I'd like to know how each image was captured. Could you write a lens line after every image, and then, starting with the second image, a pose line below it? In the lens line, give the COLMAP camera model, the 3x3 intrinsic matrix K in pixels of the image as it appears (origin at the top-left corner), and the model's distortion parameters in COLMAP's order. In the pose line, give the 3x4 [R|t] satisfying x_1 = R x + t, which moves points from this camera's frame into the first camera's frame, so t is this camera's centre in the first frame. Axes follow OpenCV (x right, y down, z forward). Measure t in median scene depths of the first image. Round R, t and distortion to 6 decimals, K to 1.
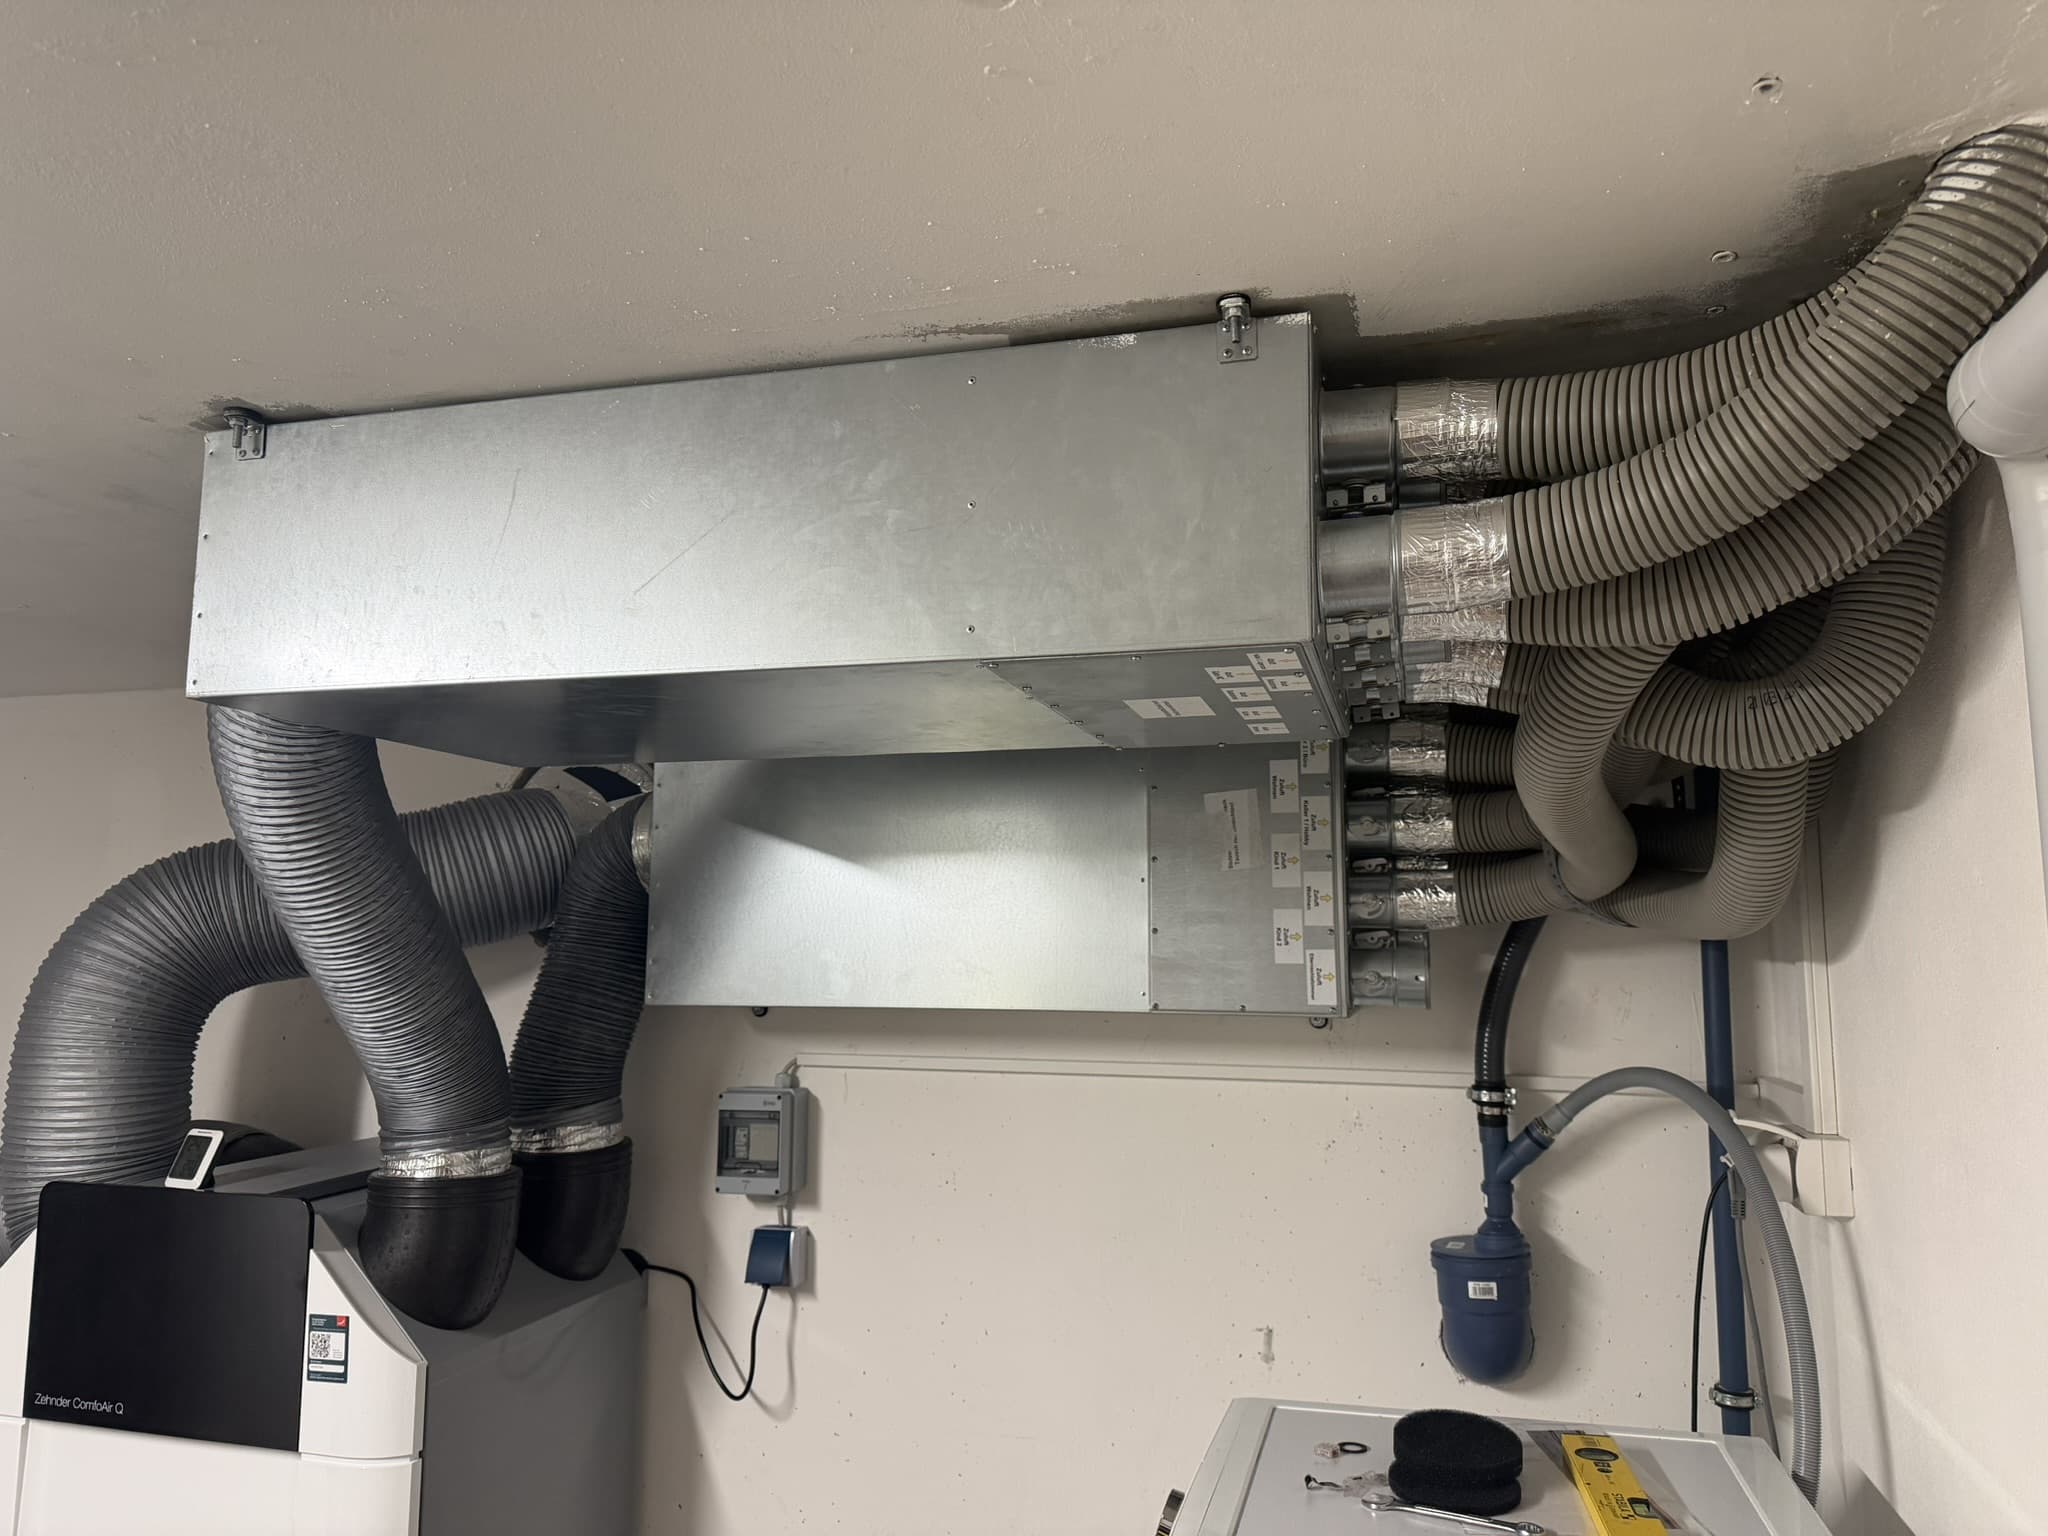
lens RADIAL K [[1499.5, 0, 1005.0], [0, 1499.5, 763.2], [0, 0, 1]] dist [0.078743, -0.107648]
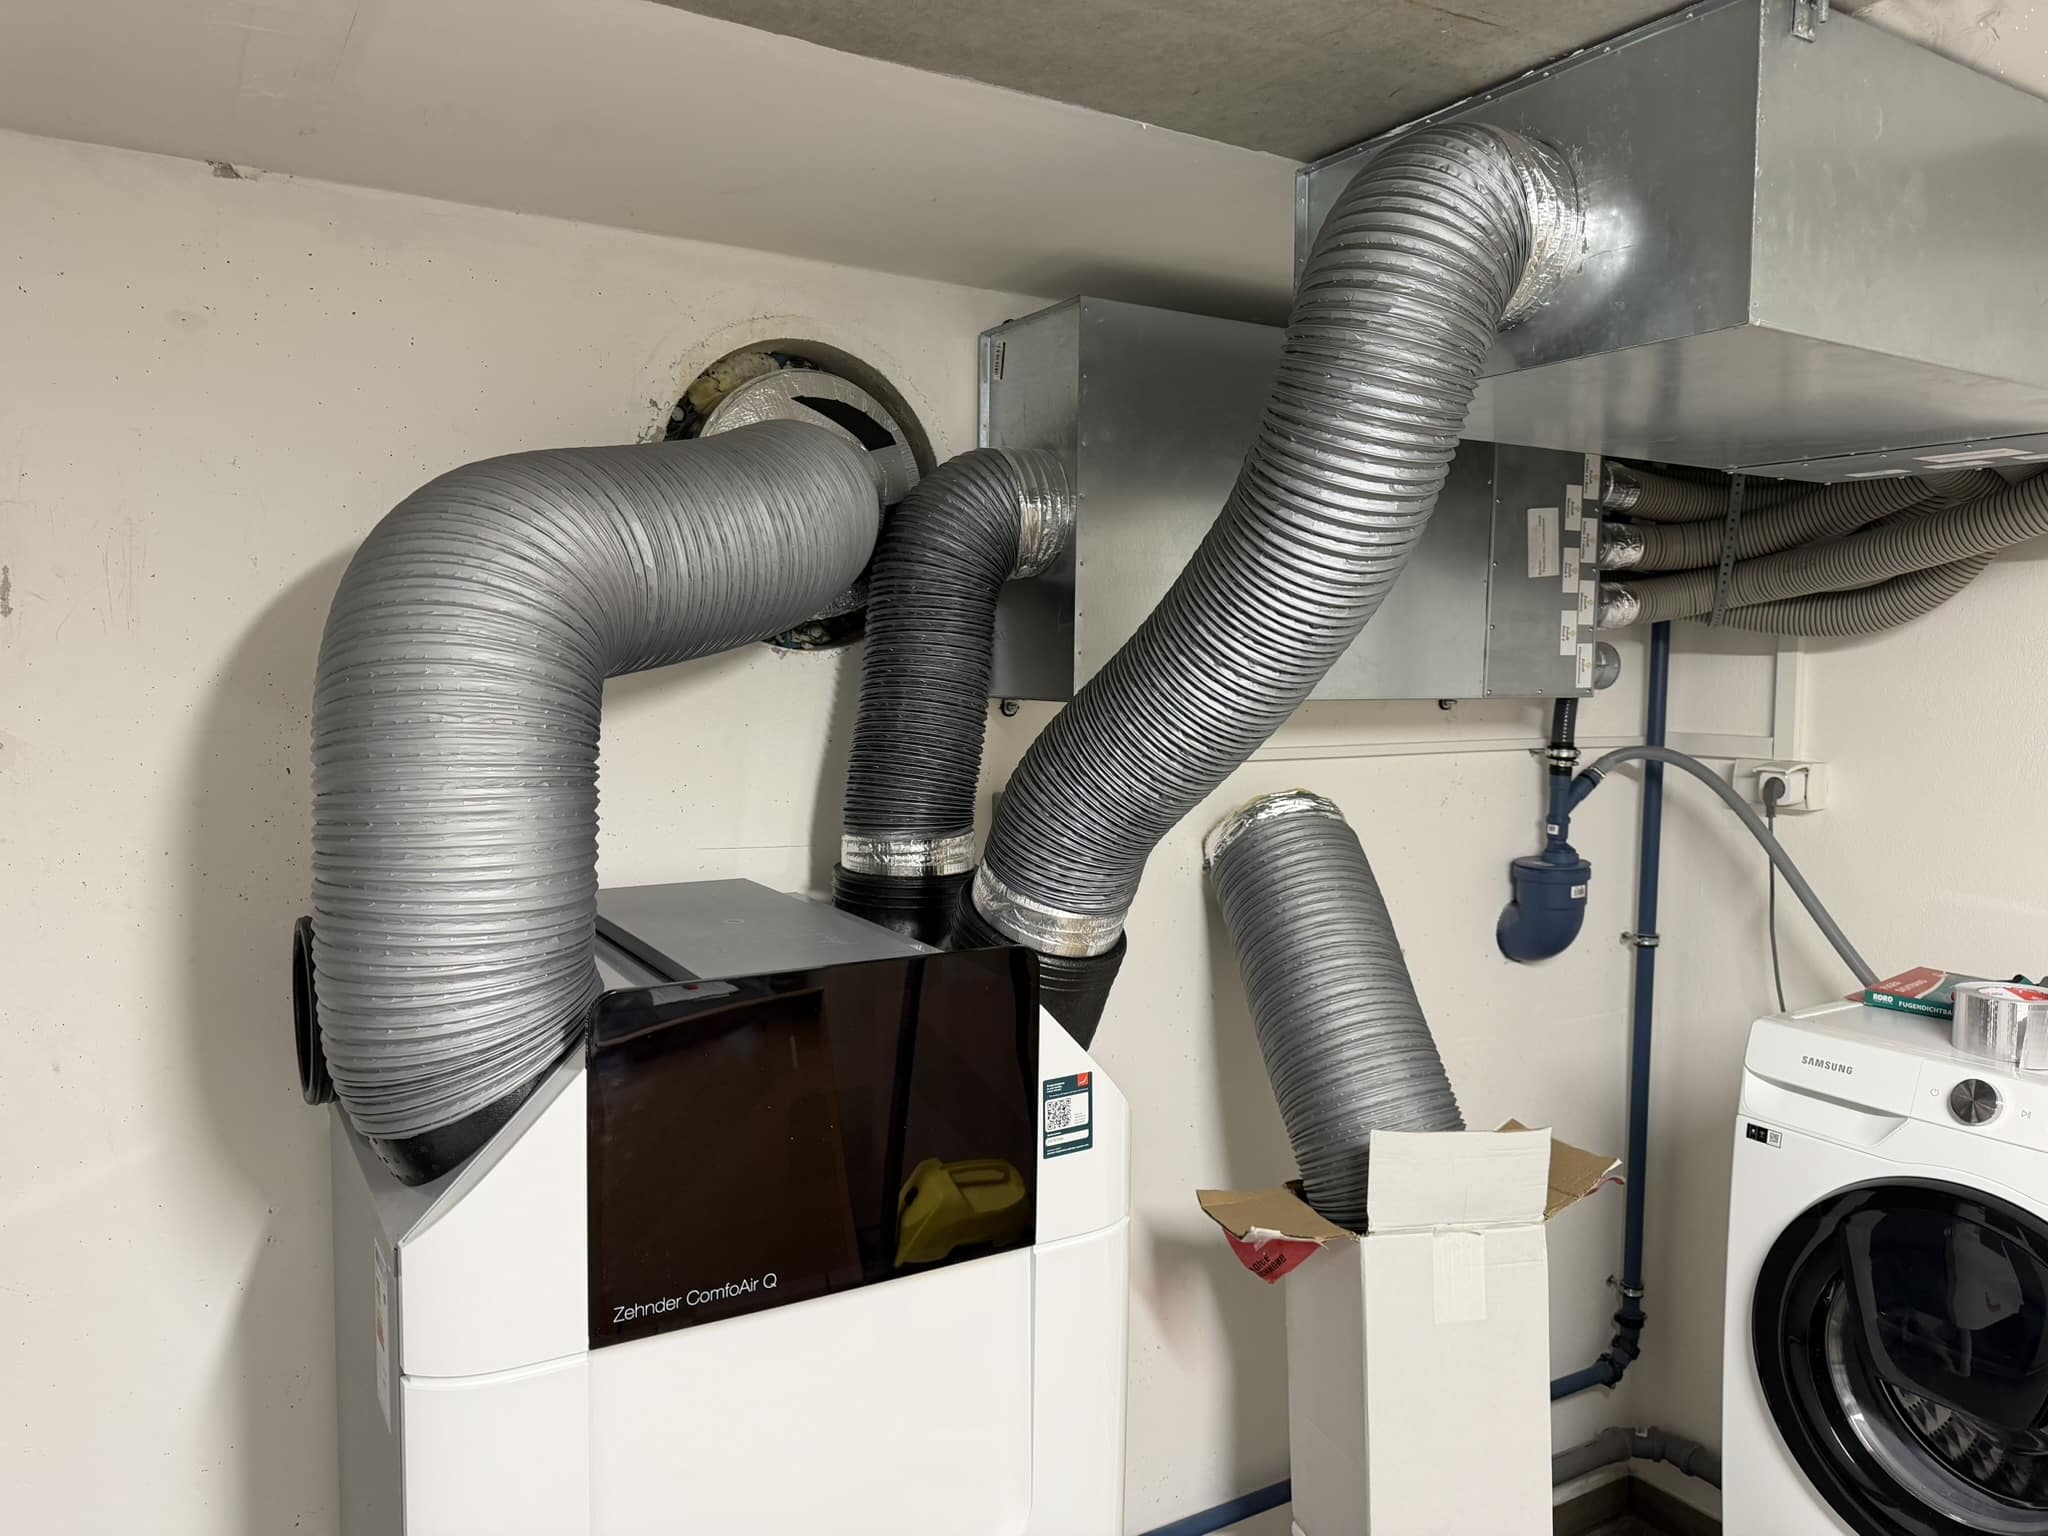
lens RADIAL K [[1445.3, 0, 1024.0], [0, 1445.3, 768.0], [0, 0, 1]] dist [0.048990, -0.064589]
pose [[0.677255, -0.051708, 0.733929, -0.992817], [-0.093622, 0.983362, 0.155674, 0.080720], [-0.729767, -0.174143, 0.661146, 0.520511]]
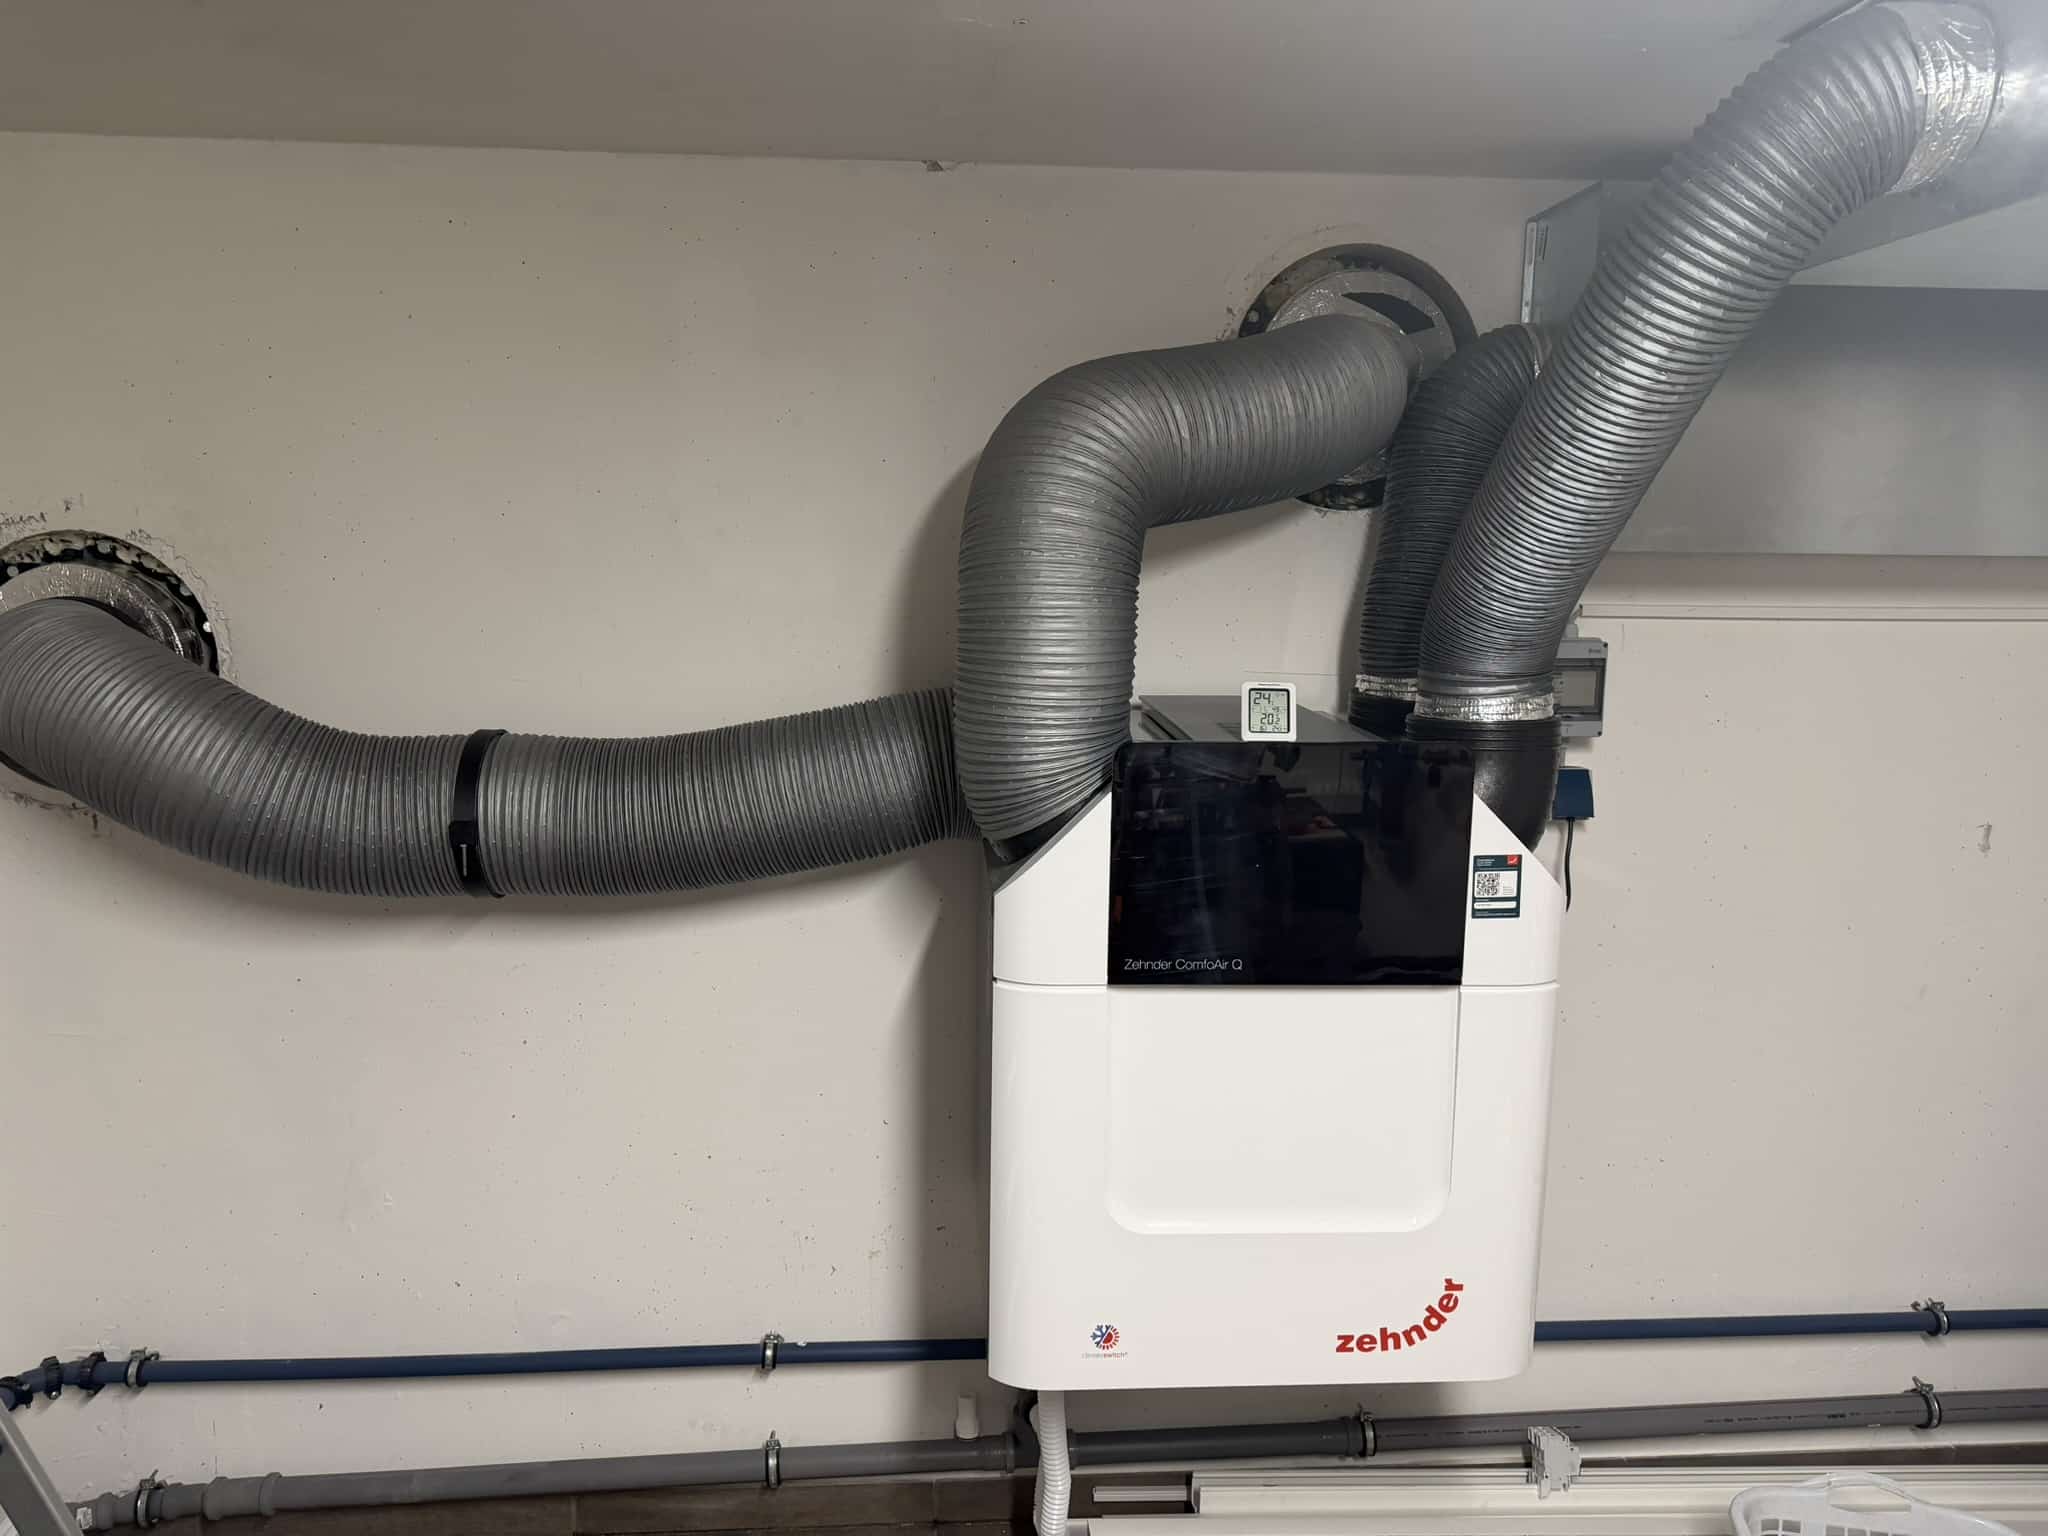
lens RADIAL K [[1450.8, 0, 1019.4], [0, 1450.8, 803.0], [0, 0, 1]] dist [0.044510, -0.063423]
pose [[0.942805, -0.055215, 0.328740, -1.020803], [-0.042441, 0.958278, 0.282670, 0.073663], [-0.330632, -0.280454, 0.901126, 0.251341]]
